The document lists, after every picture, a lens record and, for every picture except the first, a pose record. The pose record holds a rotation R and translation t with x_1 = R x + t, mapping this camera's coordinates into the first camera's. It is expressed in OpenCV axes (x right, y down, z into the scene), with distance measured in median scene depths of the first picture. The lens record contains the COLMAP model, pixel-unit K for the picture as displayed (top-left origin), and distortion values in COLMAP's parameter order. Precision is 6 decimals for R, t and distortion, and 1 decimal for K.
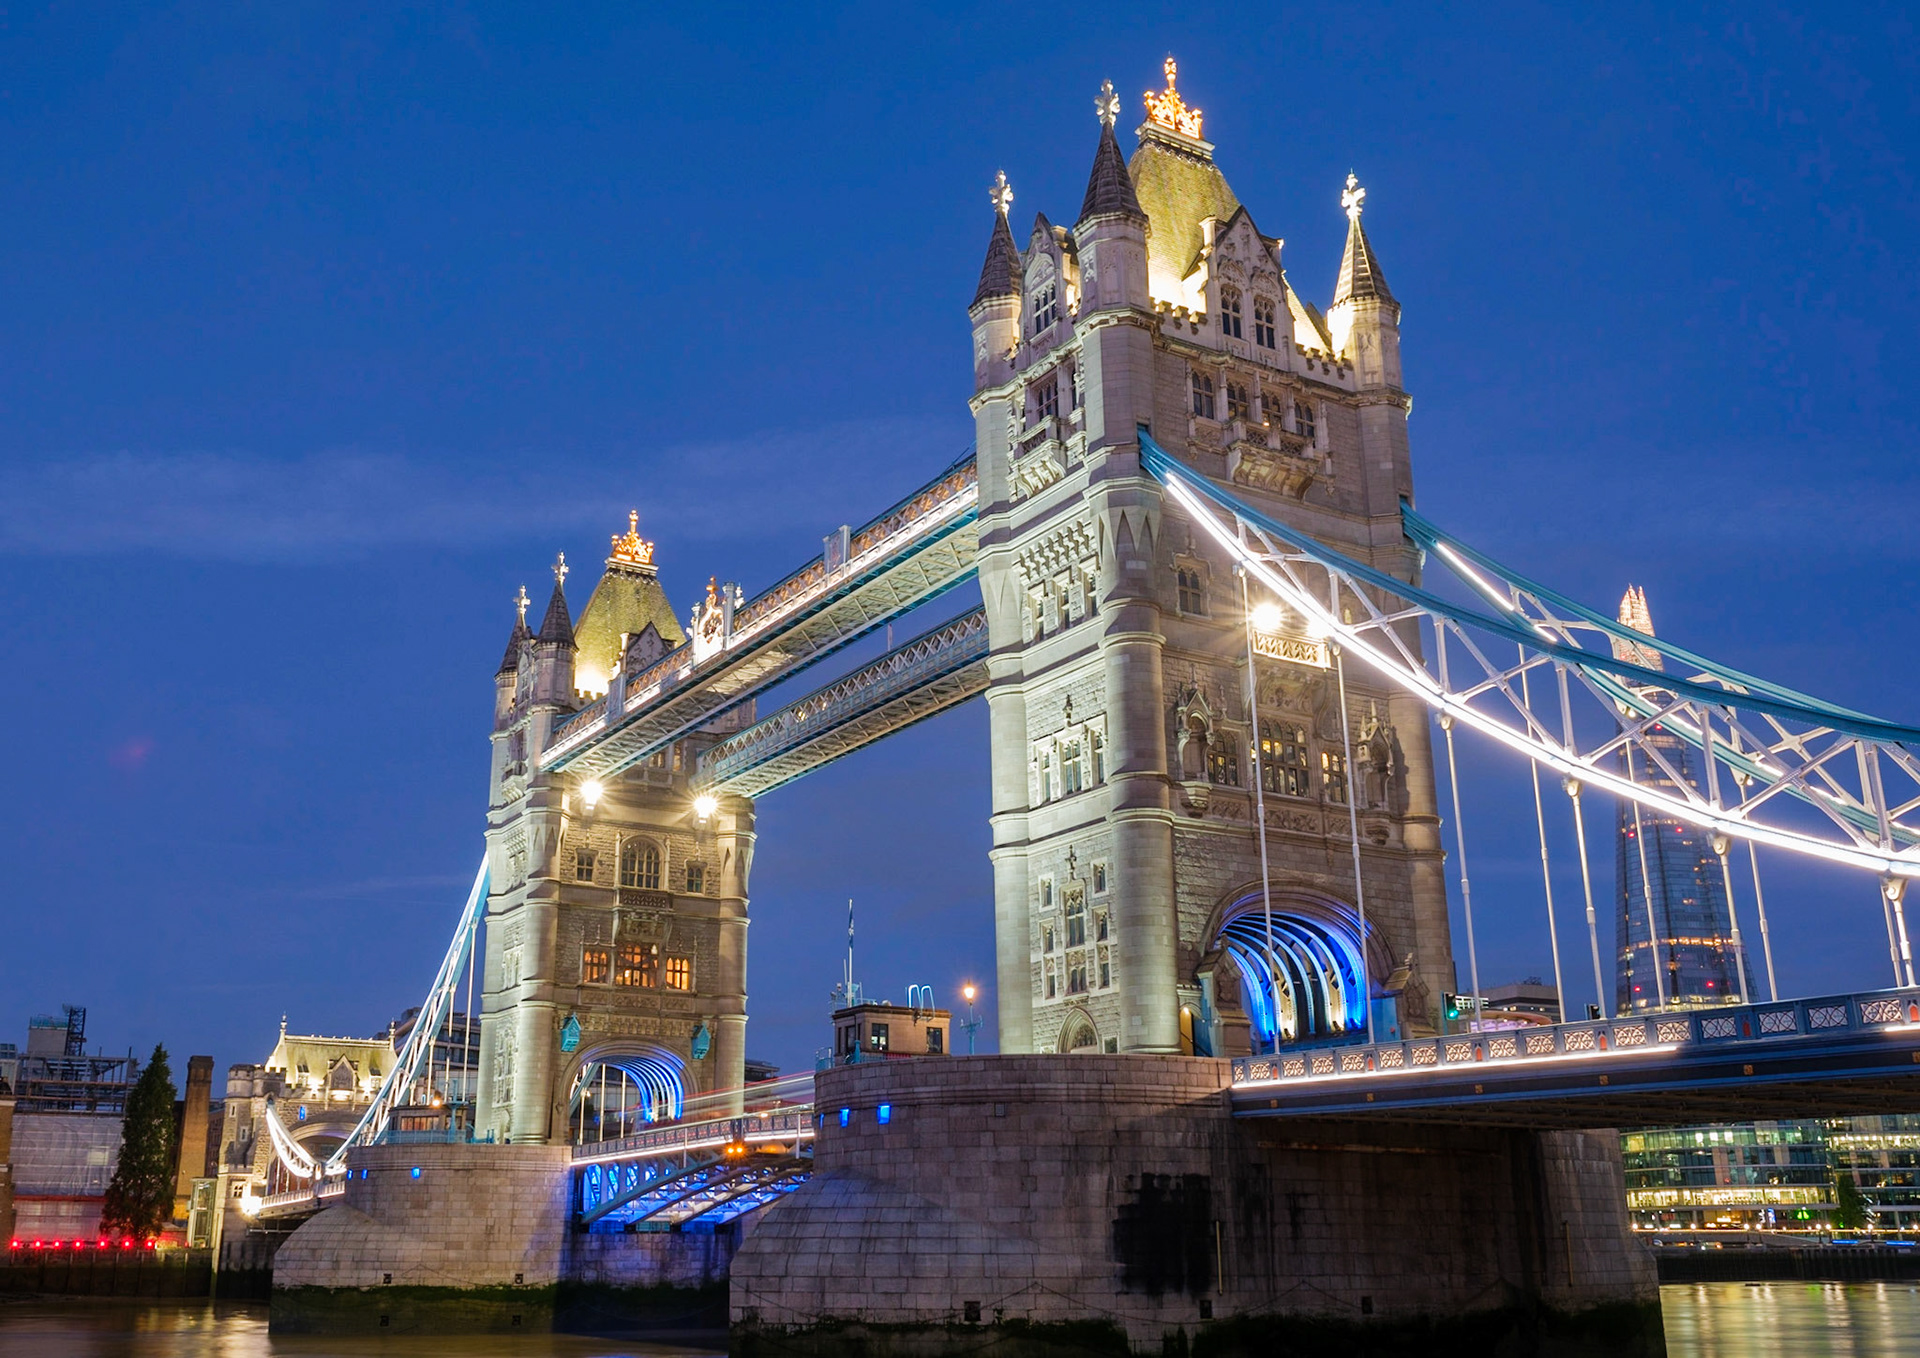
lens RADIAL K [[1876.5, 0, 960.0], [0, 1876.5, 679.0], [0, 0, 1]] dist [0.077797, -0.099801]
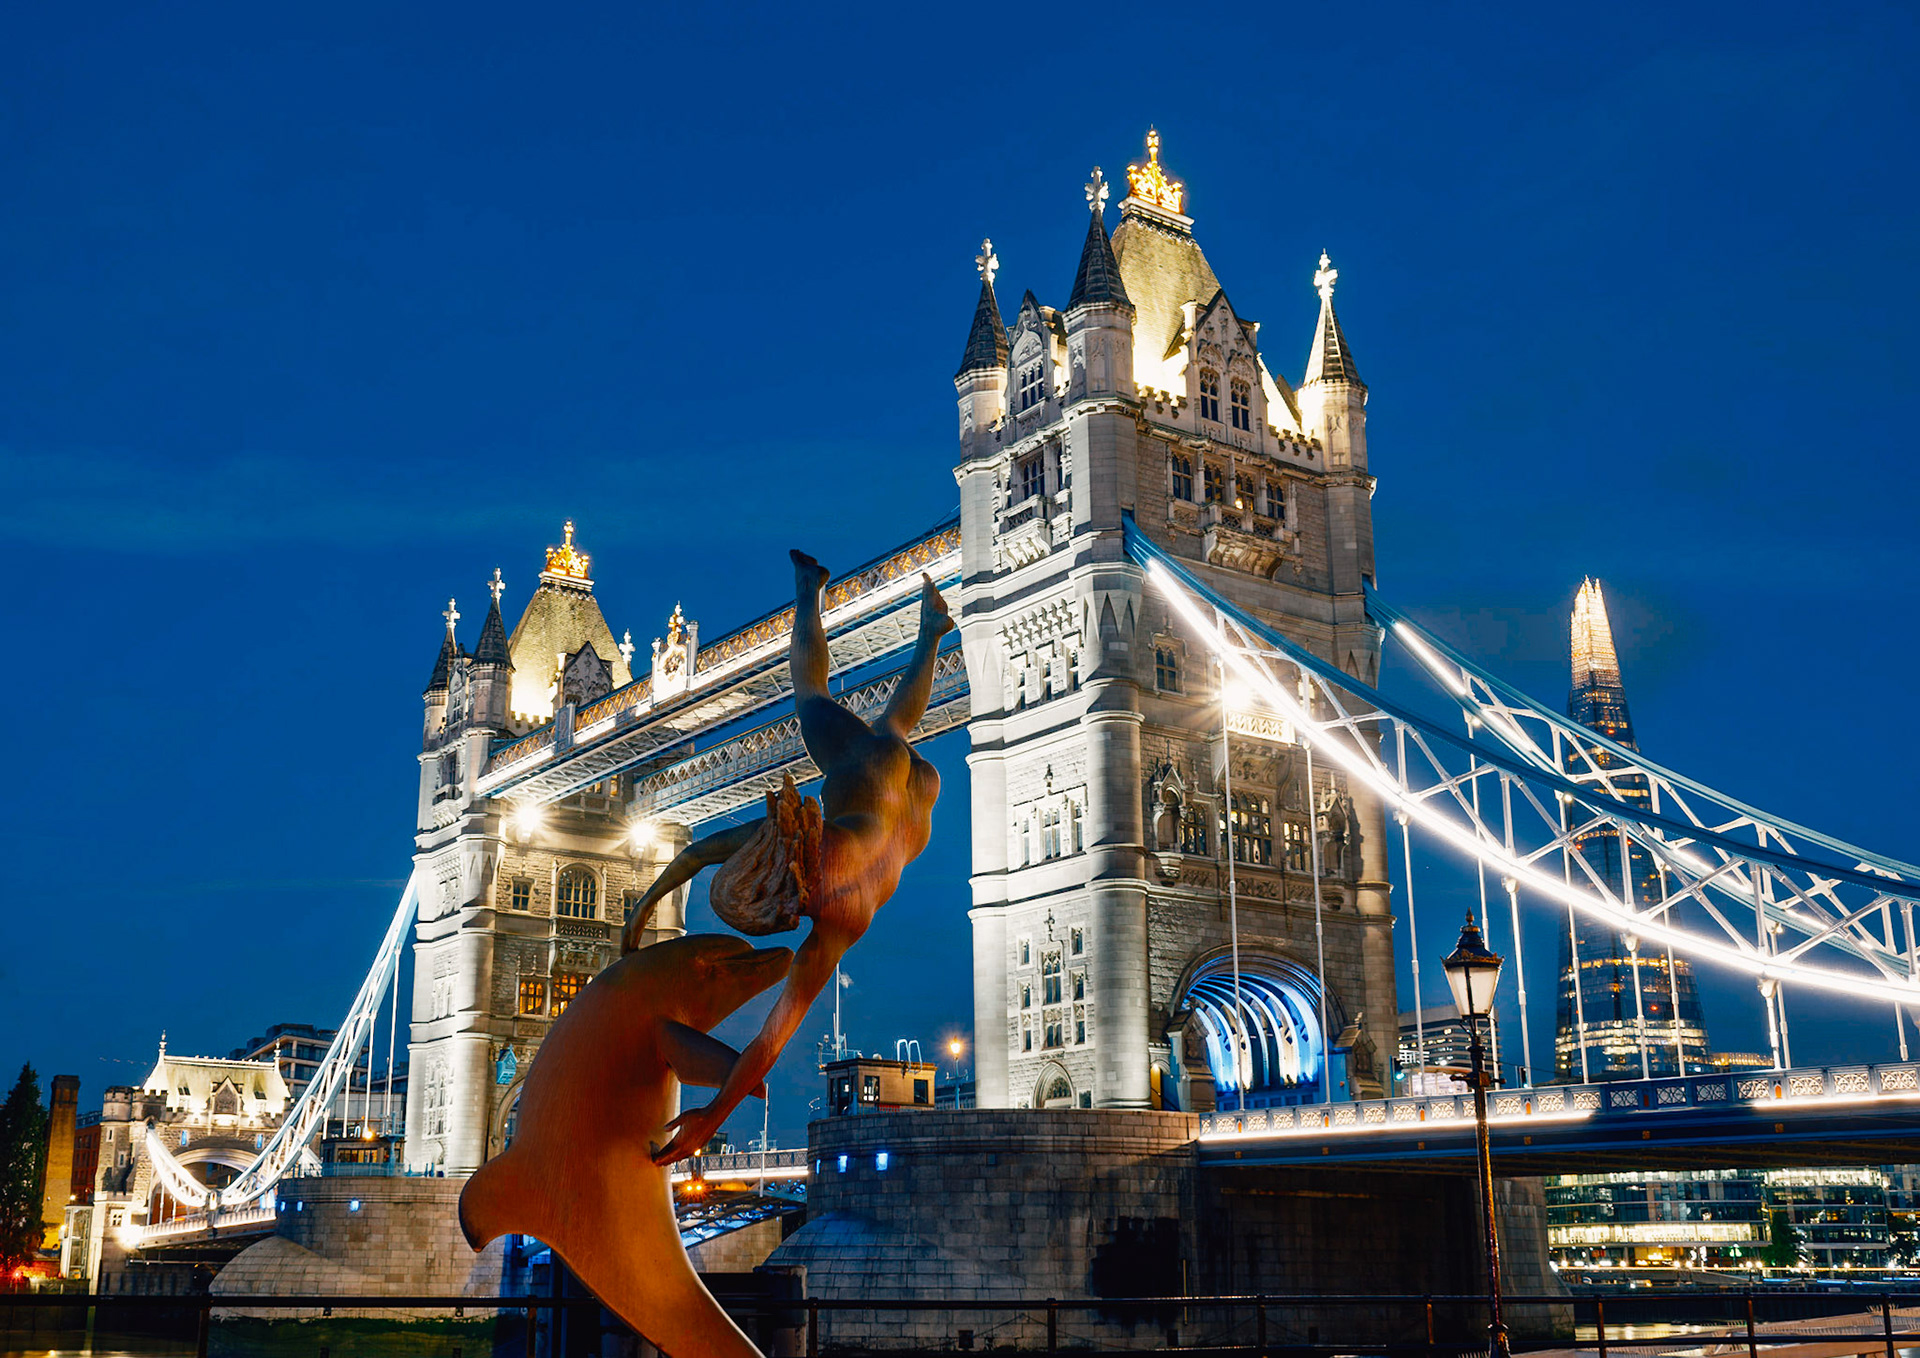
lens RADIAL K [[2299.4, 0, 960.0], [0, 2299.4, 679.0], [0, 0, 1]] dist [0.051659, -0.093760]
pose [[0.997058, 0.023850, 0.072841, -0.069559], [-0.026388, 0.999071, 0.034080, -0.065530], [-0.071961, -0.035902, 0.996761, -0.223037]]
